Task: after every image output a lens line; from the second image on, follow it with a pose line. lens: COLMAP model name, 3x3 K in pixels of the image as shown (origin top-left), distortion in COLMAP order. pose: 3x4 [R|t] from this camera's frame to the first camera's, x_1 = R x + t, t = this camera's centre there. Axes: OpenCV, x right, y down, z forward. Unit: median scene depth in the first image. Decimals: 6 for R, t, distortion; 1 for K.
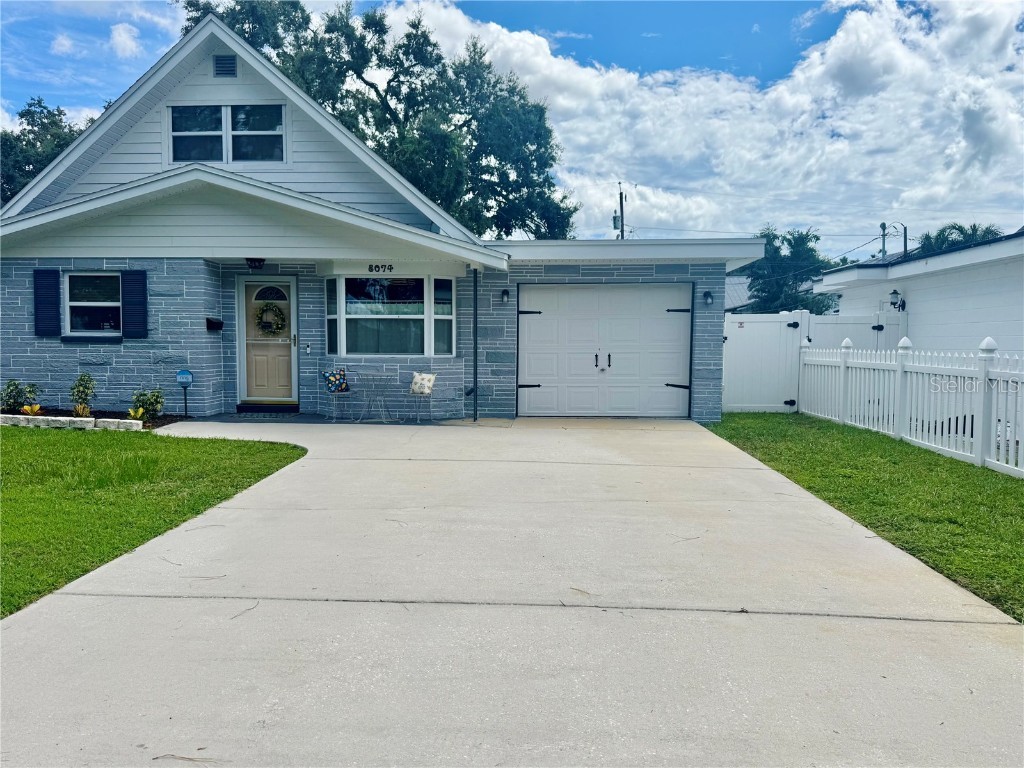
lens RADIAL K [[723.9, 0, 509.1], [0, 723.9, 392.1], [0, 0, 1]] dist [0.059246, -0.072842]
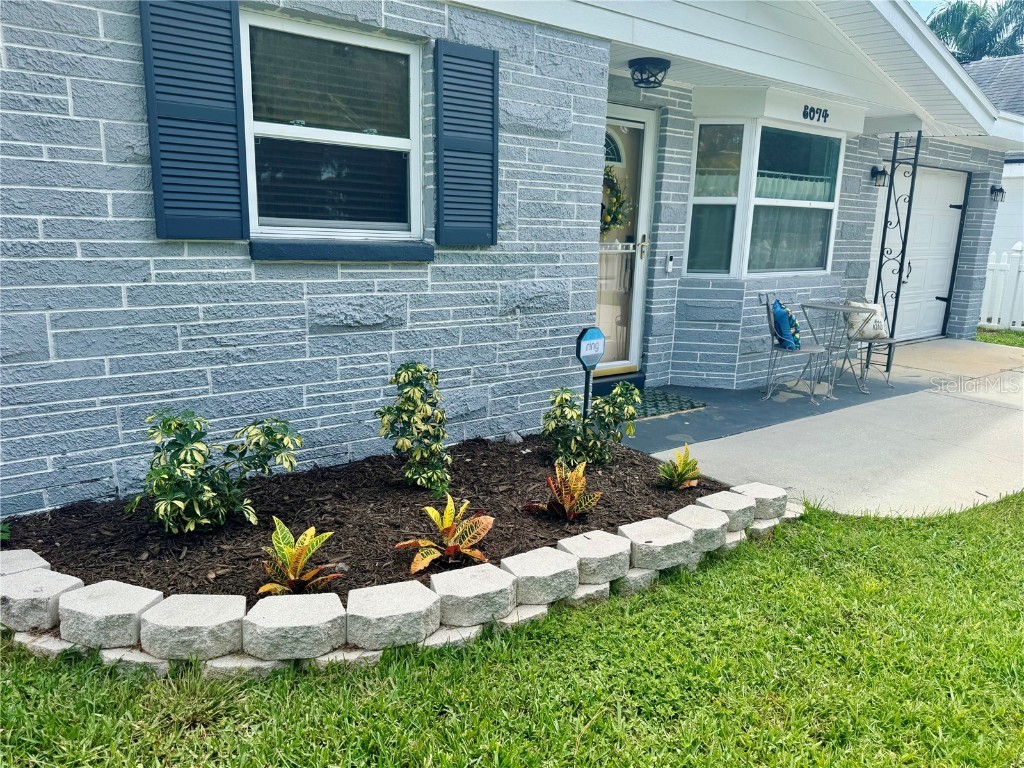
lens RADIAL K [[723.9, 0, 504.7], [0, 723.9, 390.0], [0, 0, 1]] dist [0.059246, -0.072842]
pose [[0.764202, -0.129298, 0.631885, -0.726255], [0.021328, 0.984230, 0.175601, -0.066192], [-0.644625, -0.120718, 0.754908, 0.699944]]
